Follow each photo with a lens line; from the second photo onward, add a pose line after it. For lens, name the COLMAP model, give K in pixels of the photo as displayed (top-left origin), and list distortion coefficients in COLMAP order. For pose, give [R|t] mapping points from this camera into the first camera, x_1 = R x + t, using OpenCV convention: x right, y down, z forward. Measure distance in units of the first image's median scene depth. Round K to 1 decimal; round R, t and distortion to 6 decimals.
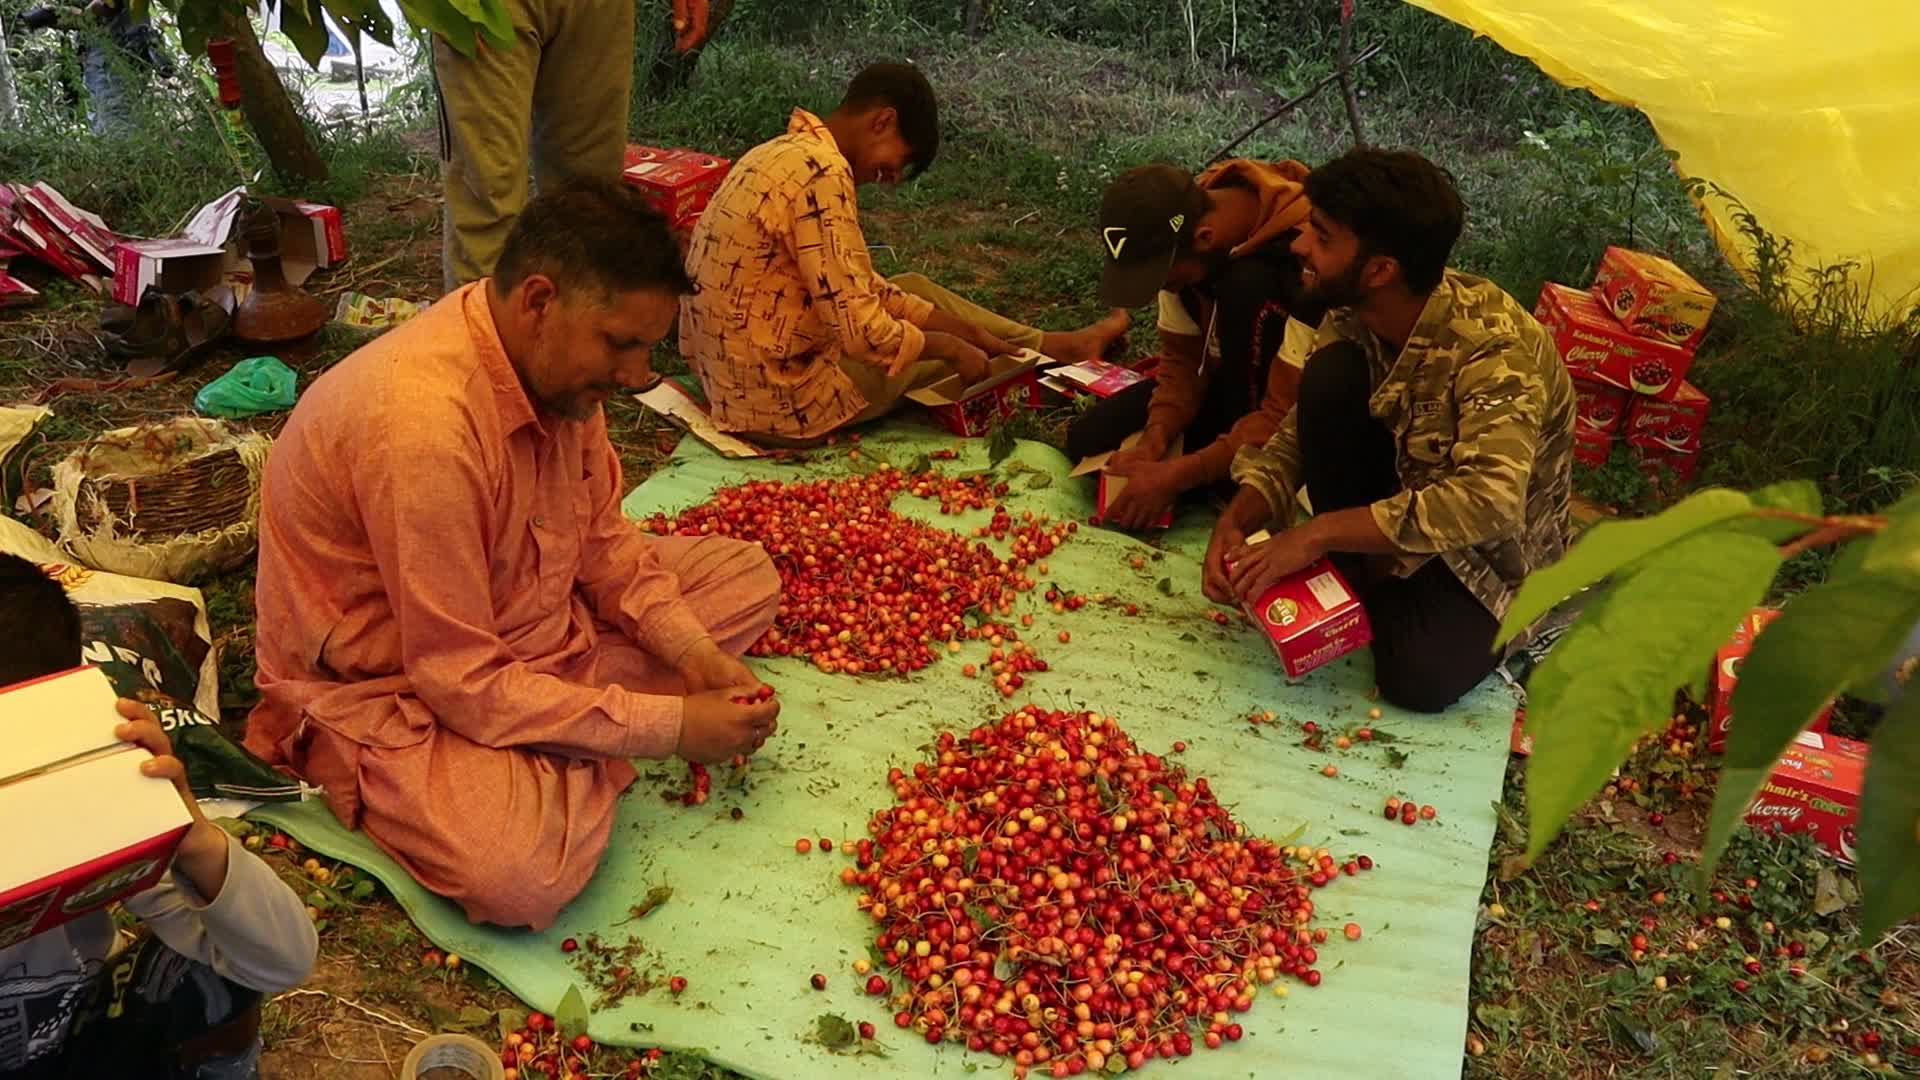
lens RADIAL K [[1499.0, 0, 954.9], [0, 1499.0, 493.6], [0, 0, 1]] dist [-0.116705, 0.060865]
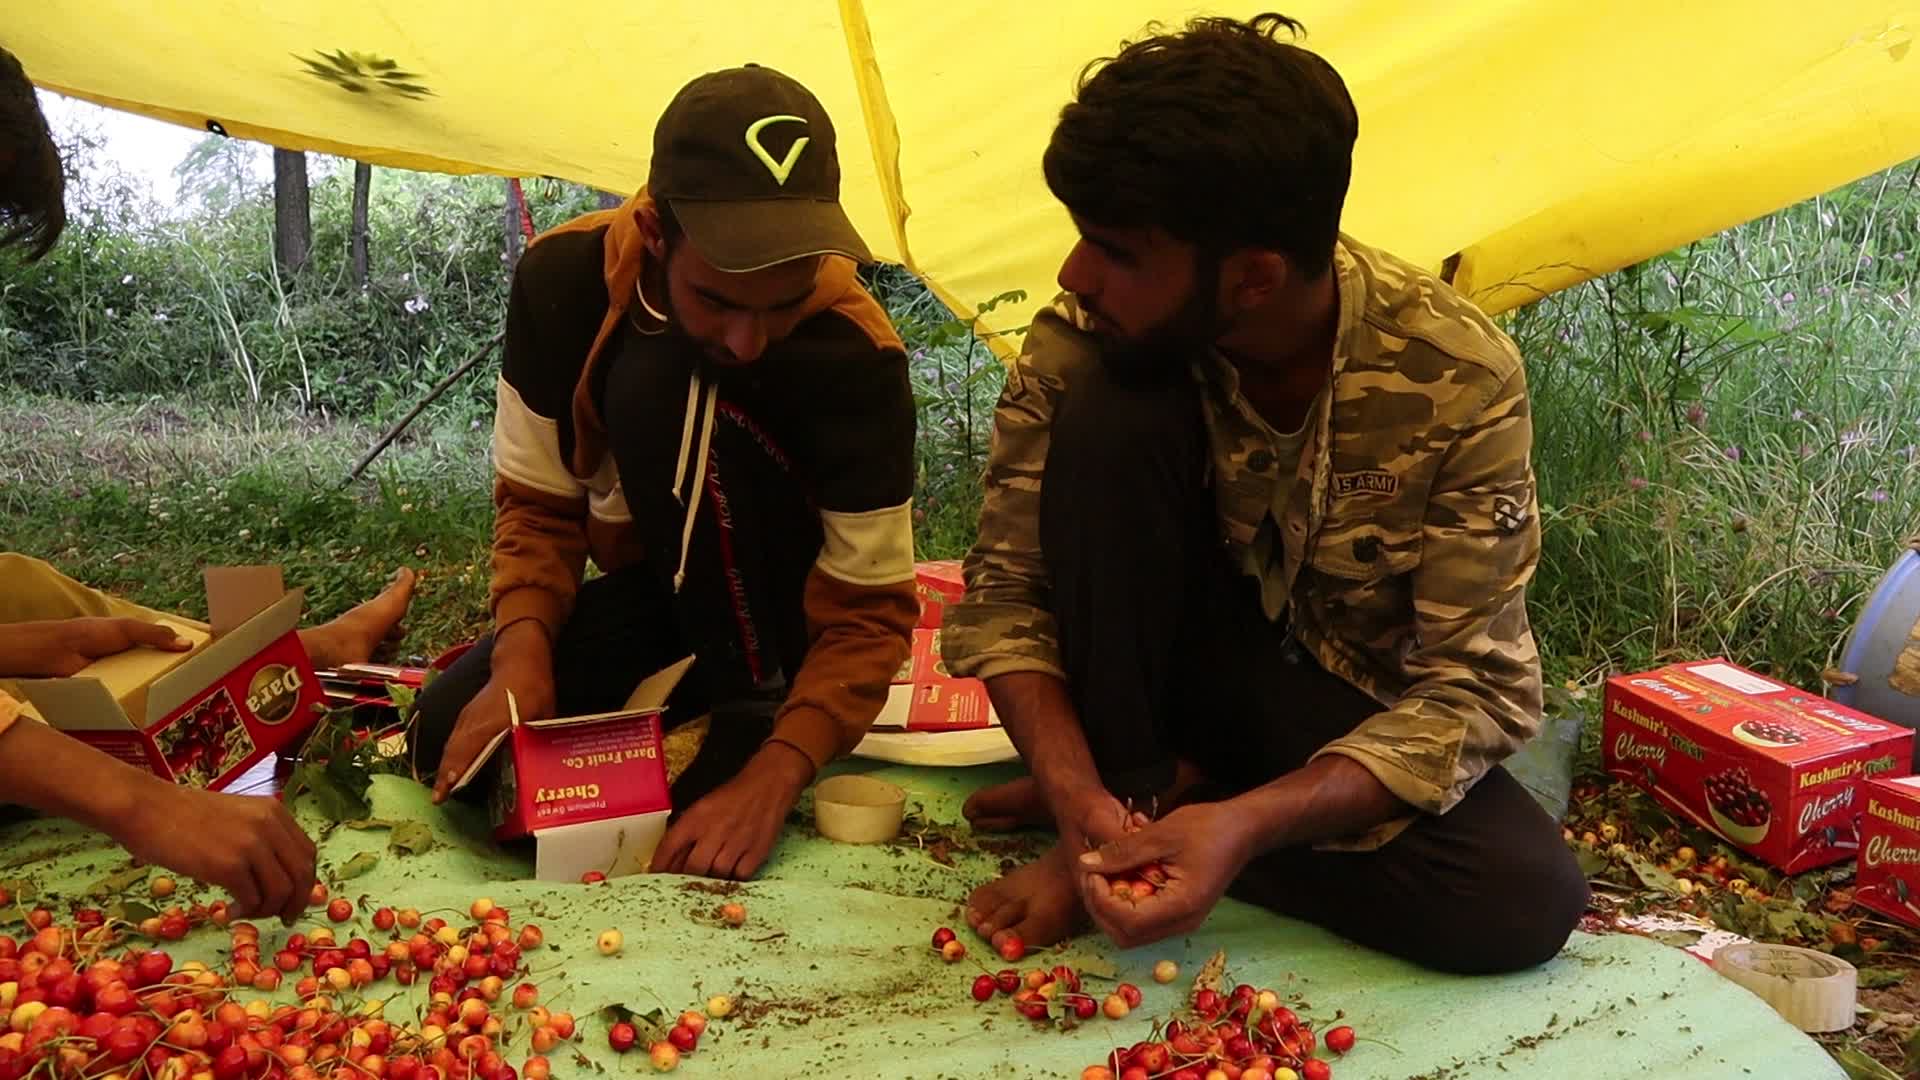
lens RADIAL K [[1494.0, 0, 953.4], [0, 1494.0, 517.8], [0, 0, 1]] dist [-0.126490, 0.077475]
pose [[0.781957, -0.137107, 0.608067, -0.088496], [0.302058, 0.936668, -0.177238, 0.033681], [-0.545256, 0.322264, 0.773849, 0.601461]]
